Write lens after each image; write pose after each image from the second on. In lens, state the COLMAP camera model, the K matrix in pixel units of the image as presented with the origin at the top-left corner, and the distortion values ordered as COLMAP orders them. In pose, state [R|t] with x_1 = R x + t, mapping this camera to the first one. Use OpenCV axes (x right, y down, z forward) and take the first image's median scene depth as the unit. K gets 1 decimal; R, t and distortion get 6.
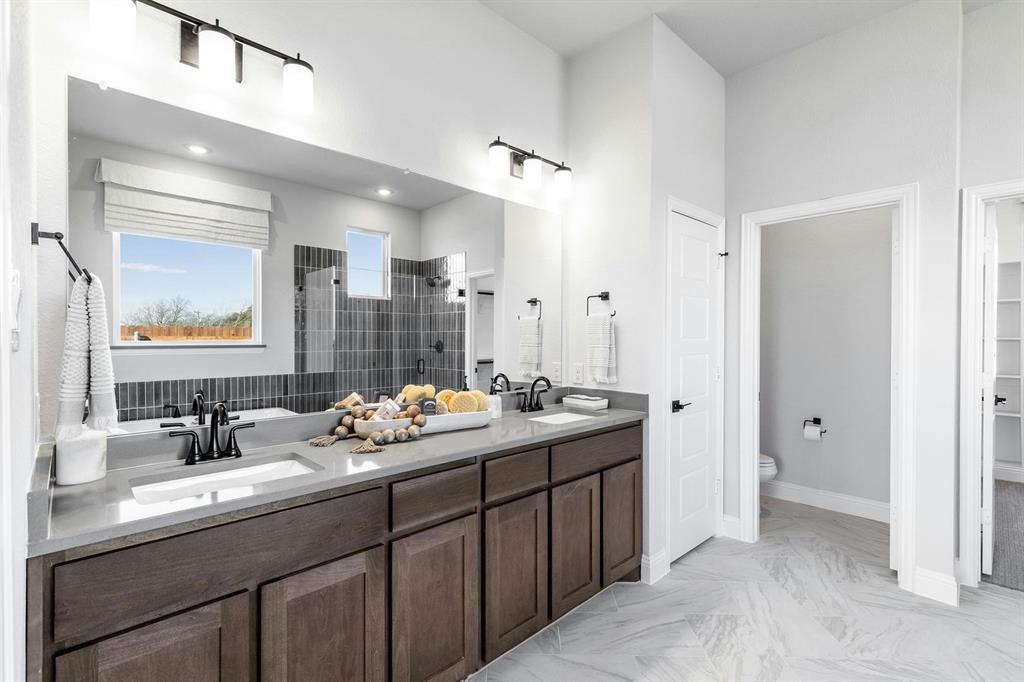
lens RADIAL K [[464.6, 0, 510.3], [0, 464.6, 343.3], [0, 0, 1]] dist [0.003388, -0.000462]
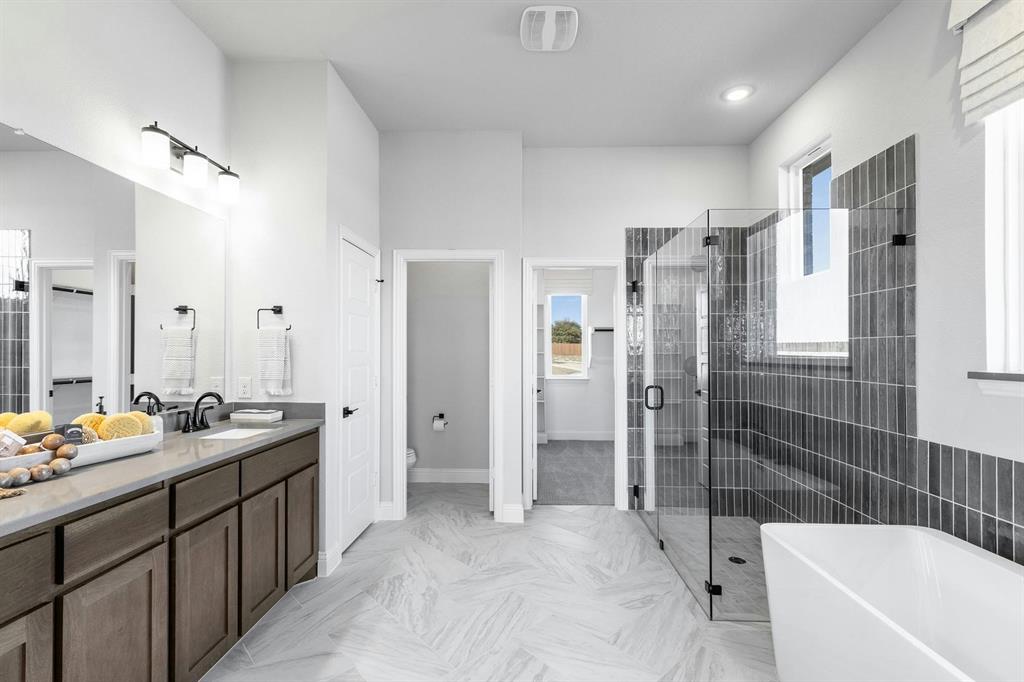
lens RADIAL K [[464.6, 0, 510.3], [0, 464.6, 343.3], [0, 0, 1]] dist [0.003388, -0.000462]
pose [[0.717168, 0.018125, 0.696664, -0.162868], [0.001298, 0.999625, -0.027342, -0.000241], [-0.696899, 0.020513, 0.716876, -0.098606]]
